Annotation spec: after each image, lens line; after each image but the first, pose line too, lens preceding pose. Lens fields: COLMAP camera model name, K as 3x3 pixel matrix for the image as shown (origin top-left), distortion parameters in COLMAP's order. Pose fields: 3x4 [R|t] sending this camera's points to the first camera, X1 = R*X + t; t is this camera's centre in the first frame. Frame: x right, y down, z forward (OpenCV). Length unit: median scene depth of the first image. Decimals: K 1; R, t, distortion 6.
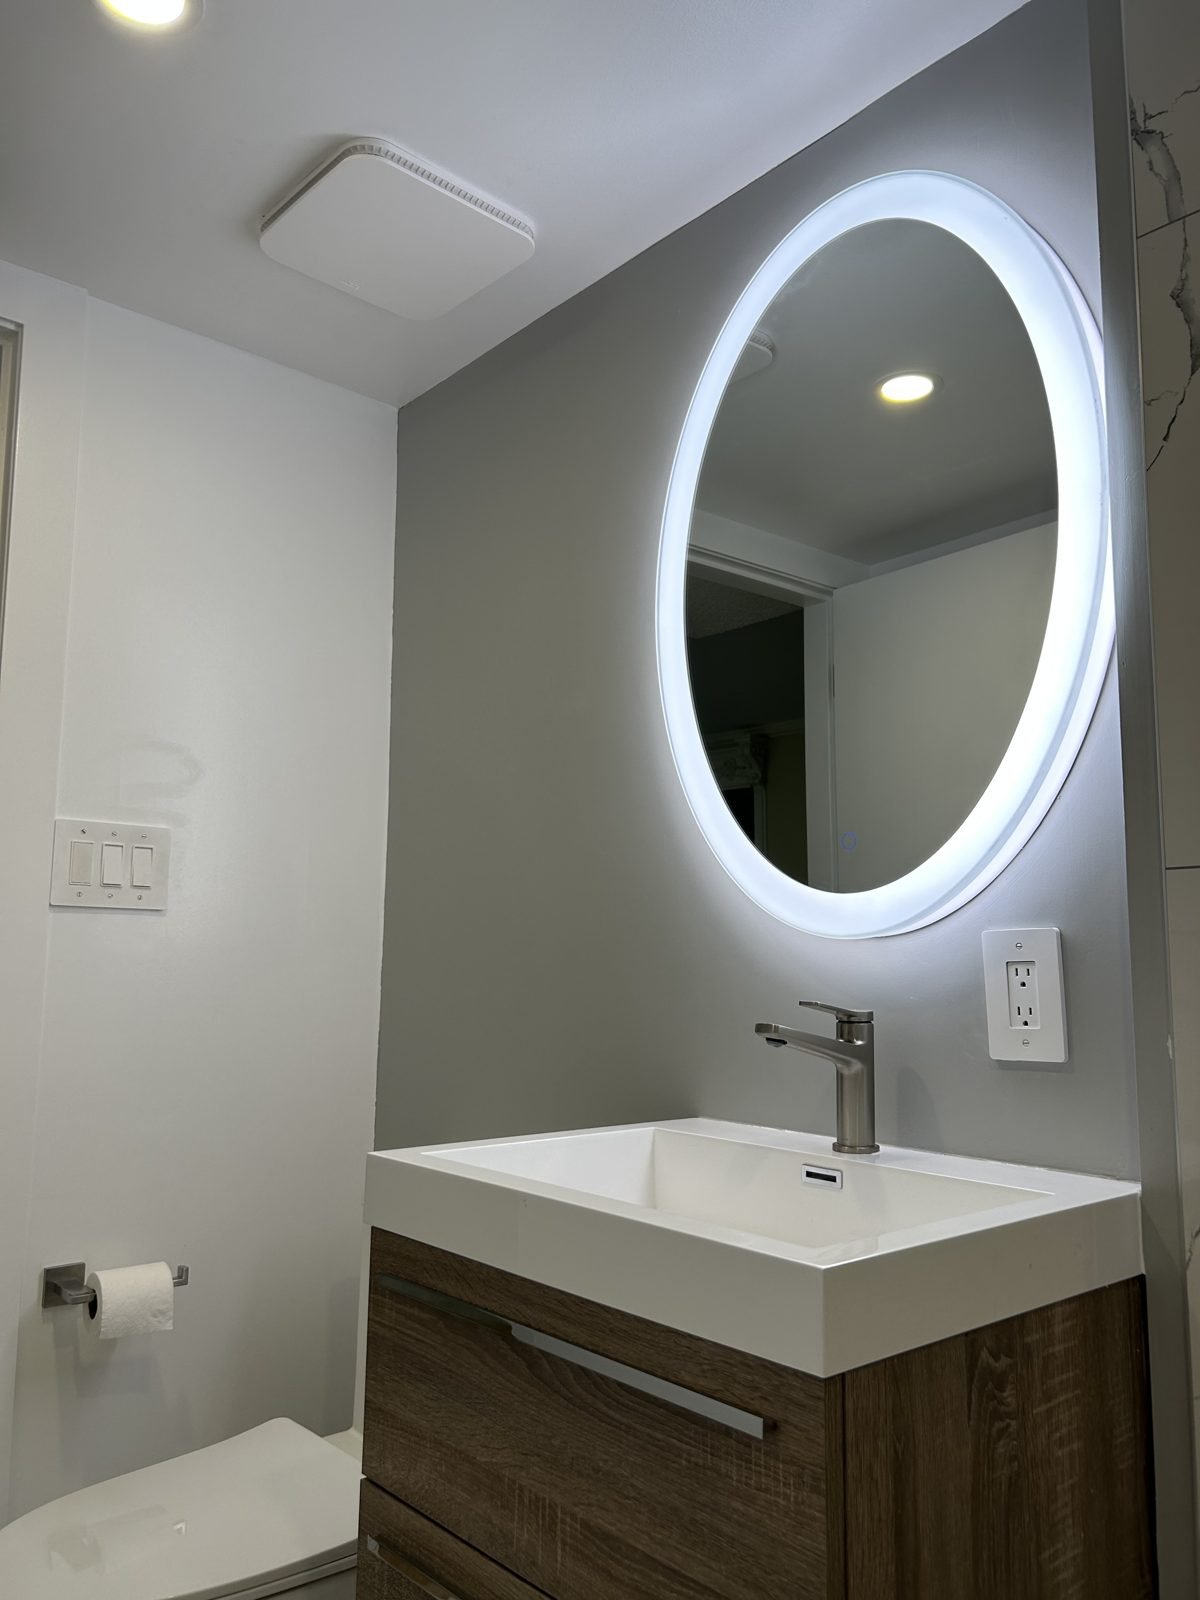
lens RADIAL K [[1213.1, 0, 602.4], [0, 1213.1, 798.4], [0, 0, 1]] dist [0.051411, -0.054954]
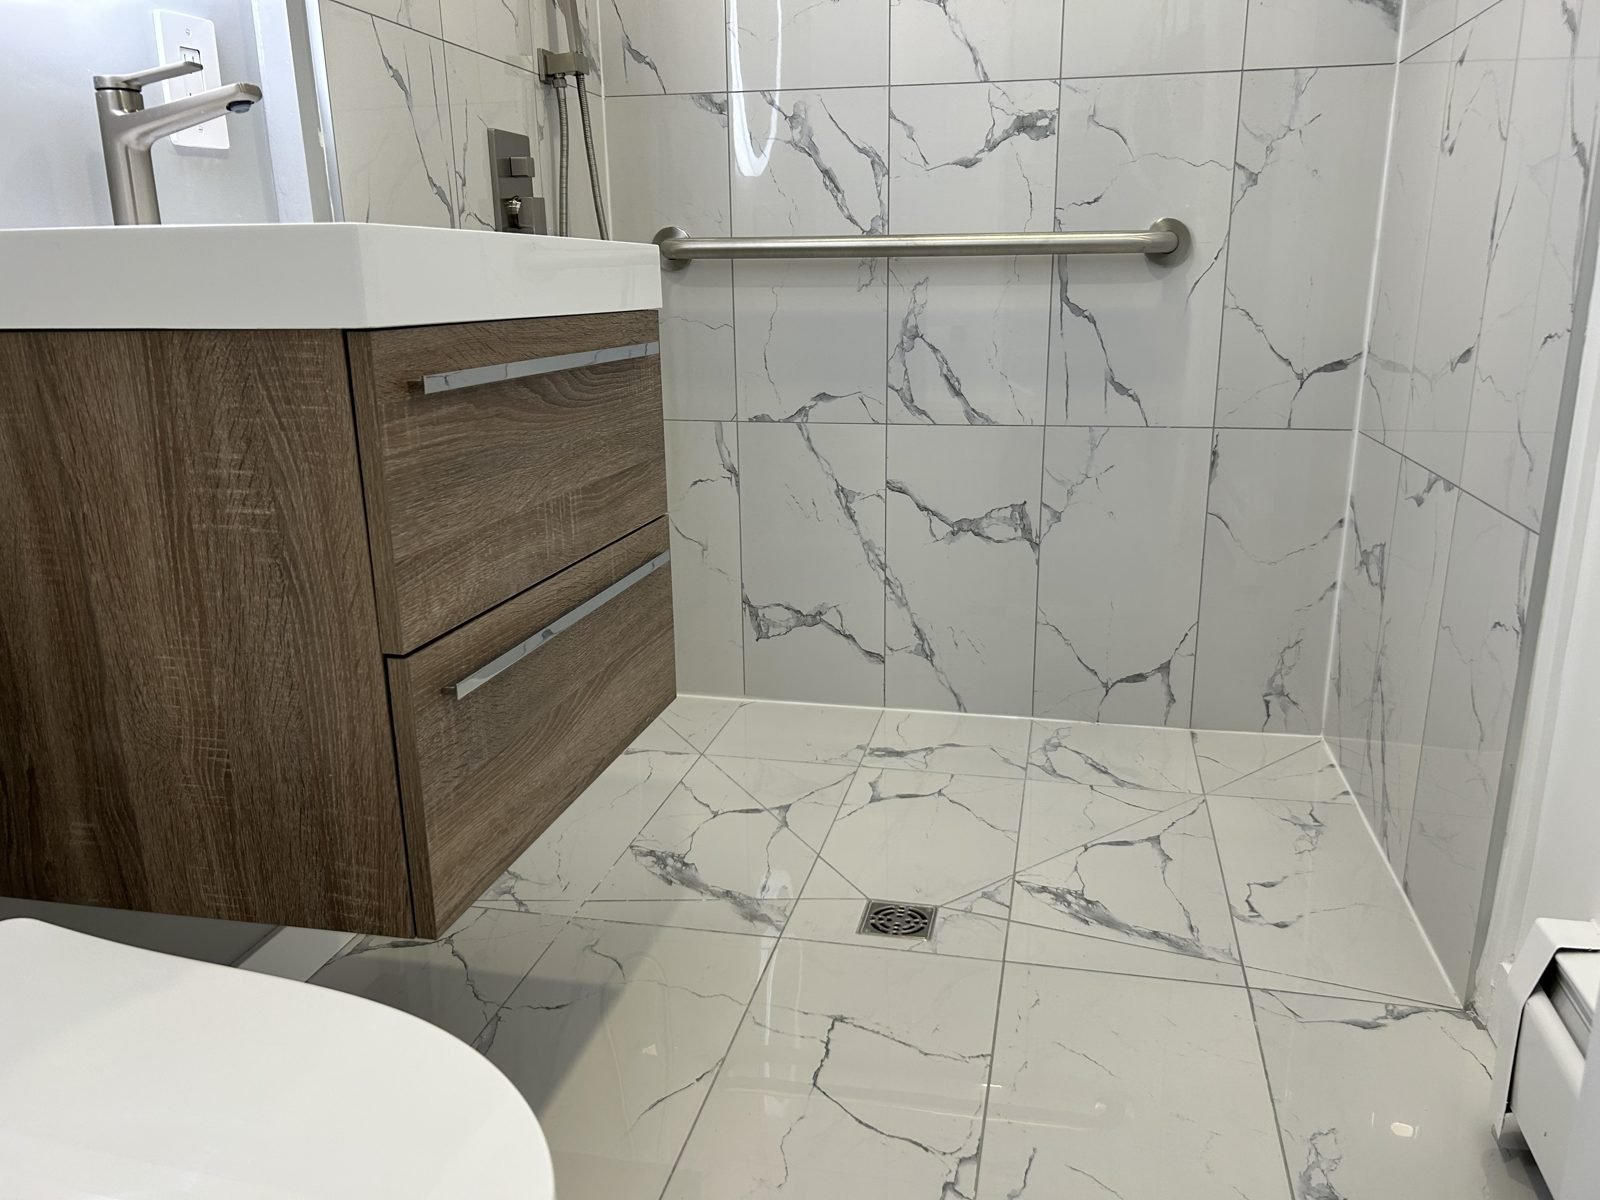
lens RADIAL K [[1213.1, 0, 800.6], [0, 1213.1, 607.0], [0, 0, 1]] dist [0.051411, -0.054954]
pose [[-0.590574, -0.213561, 0.778212, -0.954537], [-0.101963, 0.976366, 0.190561, 0.371447], [-0.800516, 0.033191, -0.598391, 1.307922]]
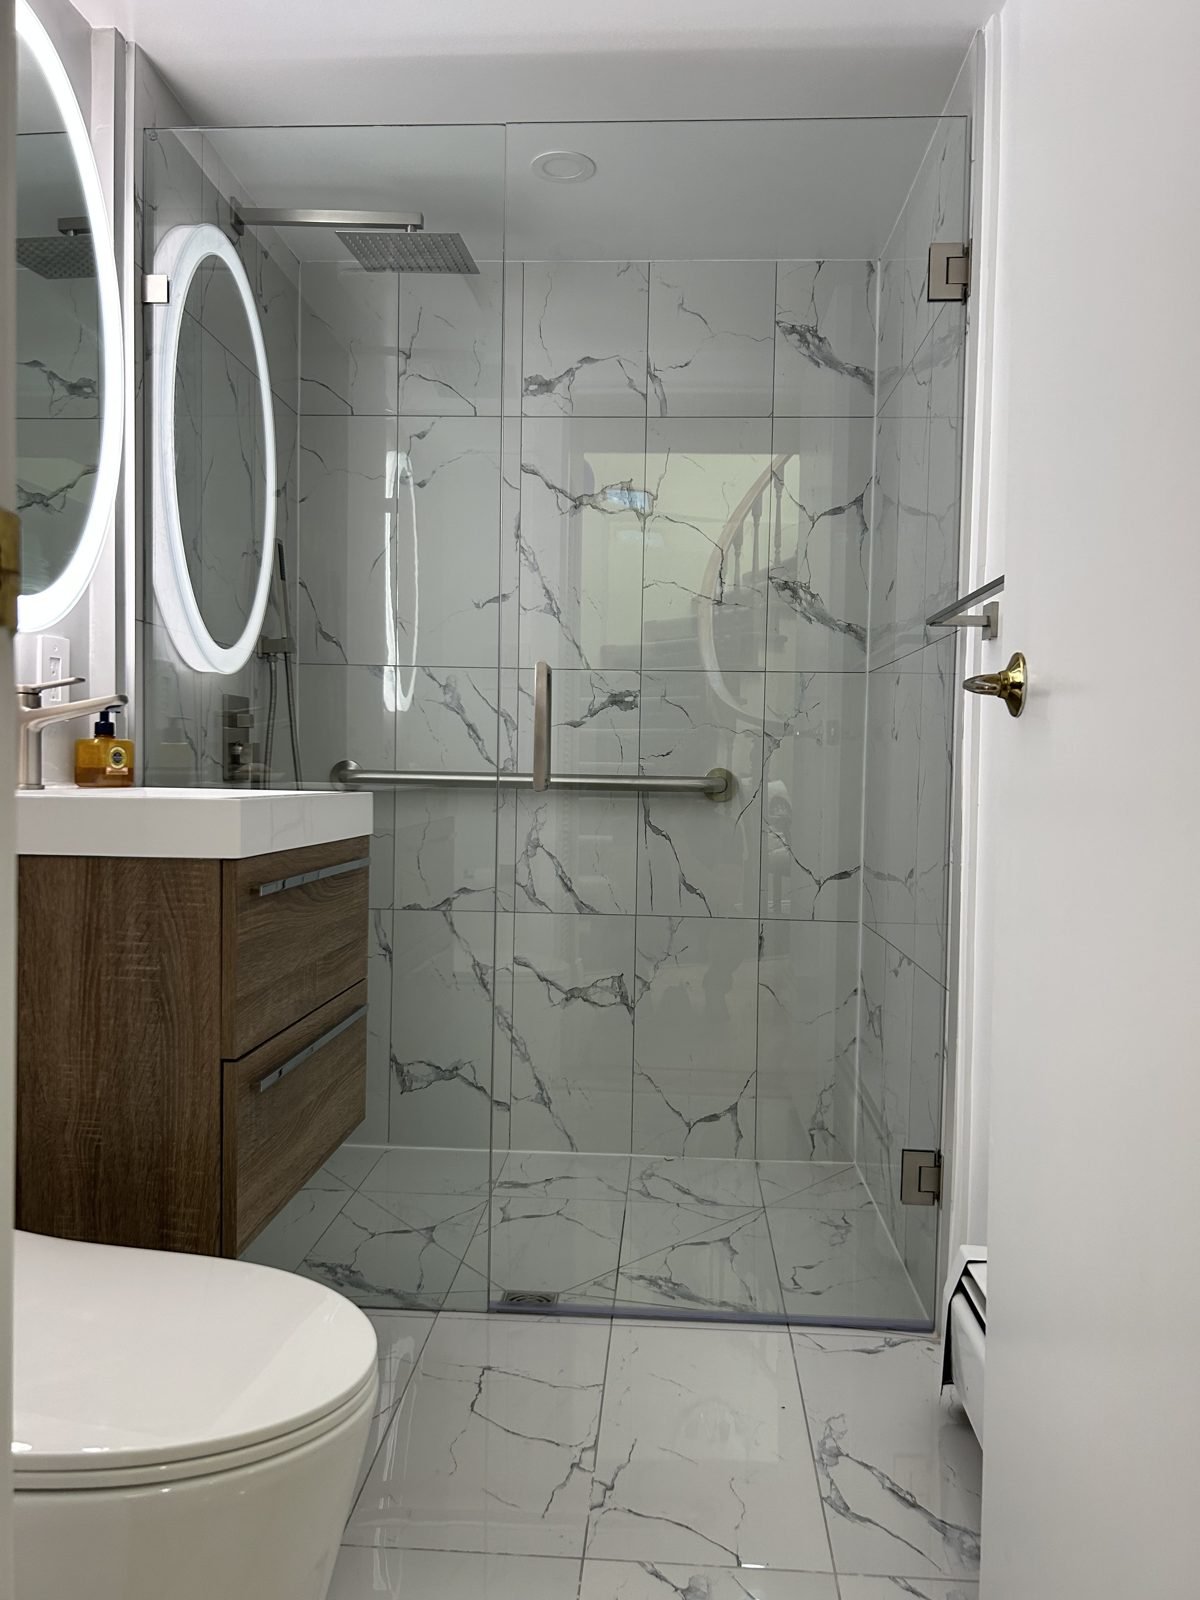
lens RADIAL K [[1213.1, 0, 611.4], [0, 1213.1, 817.3], [0, 0, 1]] dist [0.051411, -0.054954]
pose [[-0.718262, -0.049245, 0.694028, -1.320270], [-0.117910, 0.991680, -0.051662, 0.352402], [-0.685709, -0.118939, -0.718092, 1.699196]]
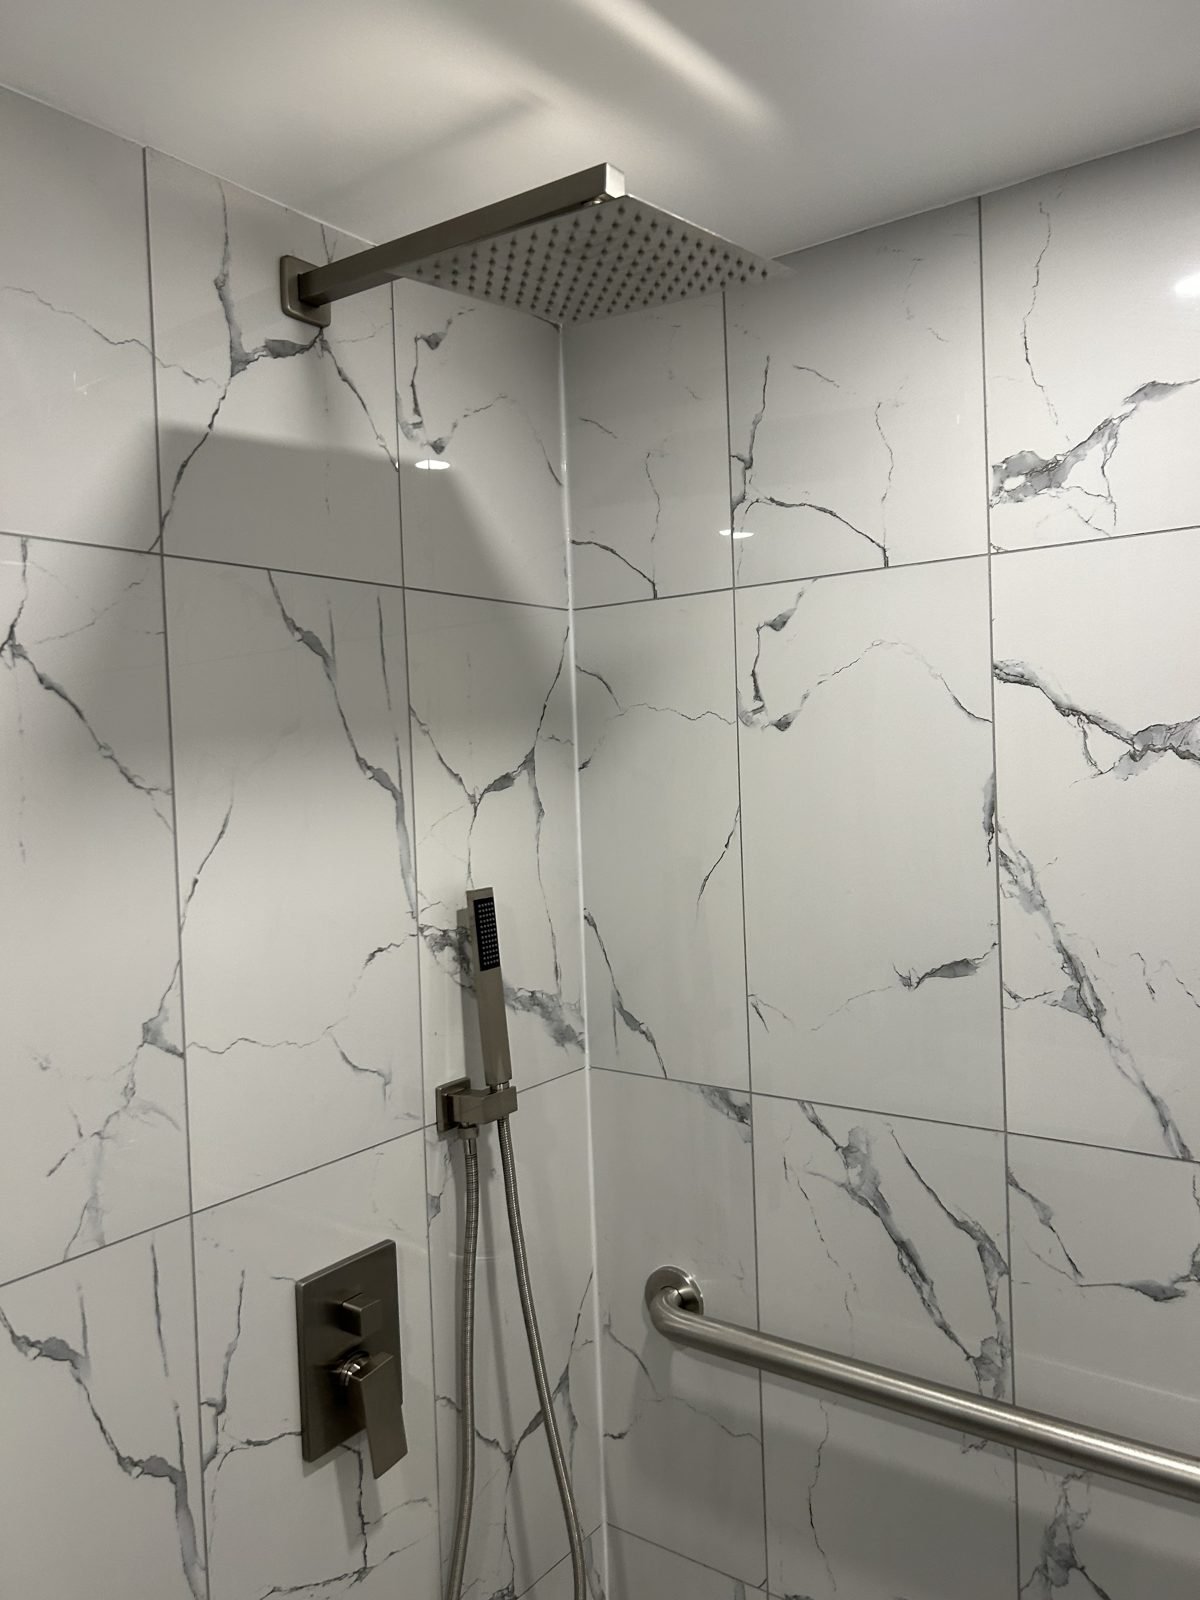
lens RADIAL K [[1213.1, 0, 598.7], [0, 1213.1, 796.9], [0, 0, 1]] dist [0.051411, -0.054954]
pose [[-0.221731, -0.024707, 0.974795, -0.393554], [-0.100826, 0.994901, 0.002283, -0.319670], [-0.969881, -0.097778, -0.223092, 0.687329]]
